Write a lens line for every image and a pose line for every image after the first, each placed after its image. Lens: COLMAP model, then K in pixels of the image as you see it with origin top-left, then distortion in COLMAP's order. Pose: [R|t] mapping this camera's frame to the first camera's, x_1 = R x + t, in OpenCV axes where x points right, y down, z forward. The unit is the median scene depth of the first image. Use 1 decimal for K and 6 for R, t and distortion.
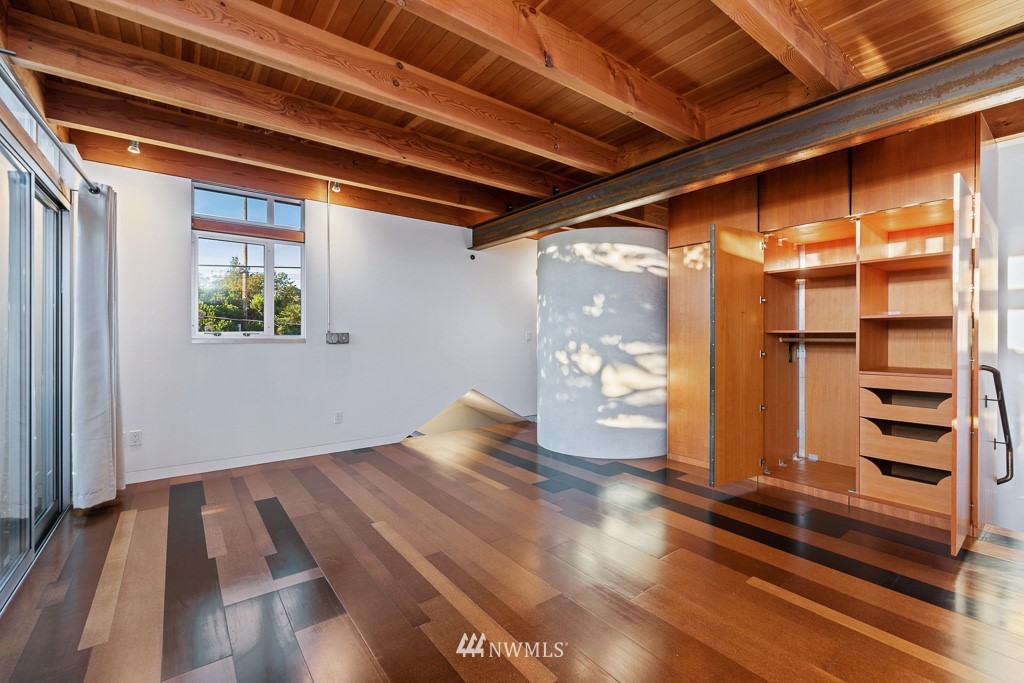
lens RADIAL K [[443.3, 0, 516.2], [0, 443.3, 335.5], [0, 0, 1]] dist [-0.002010, 0.000017]
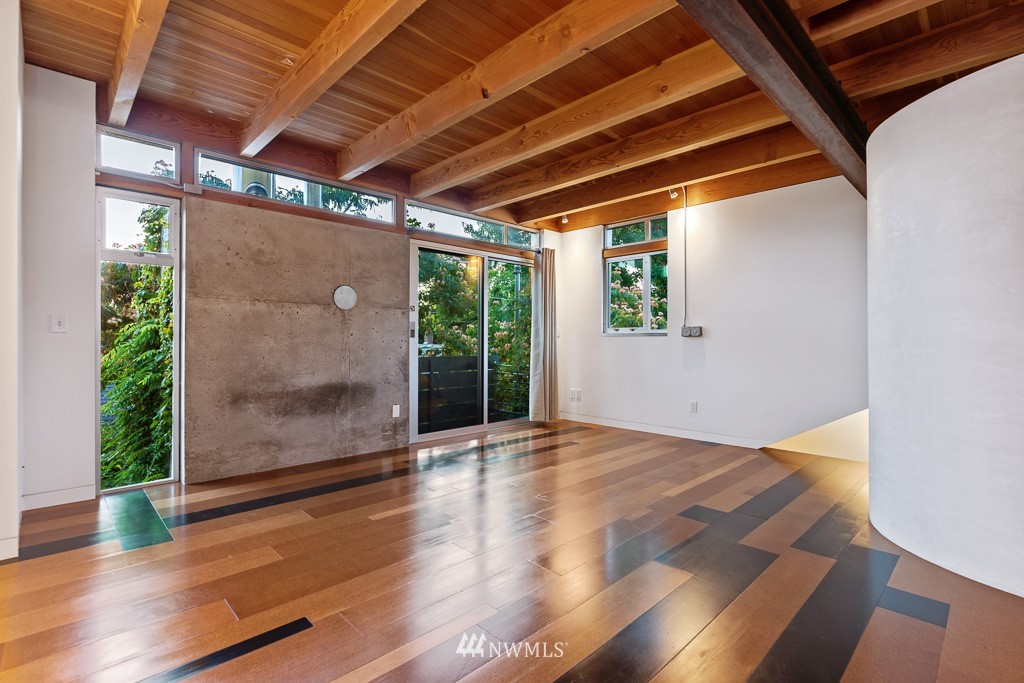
lens RADIAL K [[472.6, 0, 518.4], [0, 472.6, 345.7], [0, 0, 1]] dist [0.004349, 0.000129]
pose [[0.119547, 0.009345, -0.992785, 1.345665], [-0.000462, 0.999956, 0.009357, 0.058474], [0.992828, -0.000660, 0.119546, 0.906523]]
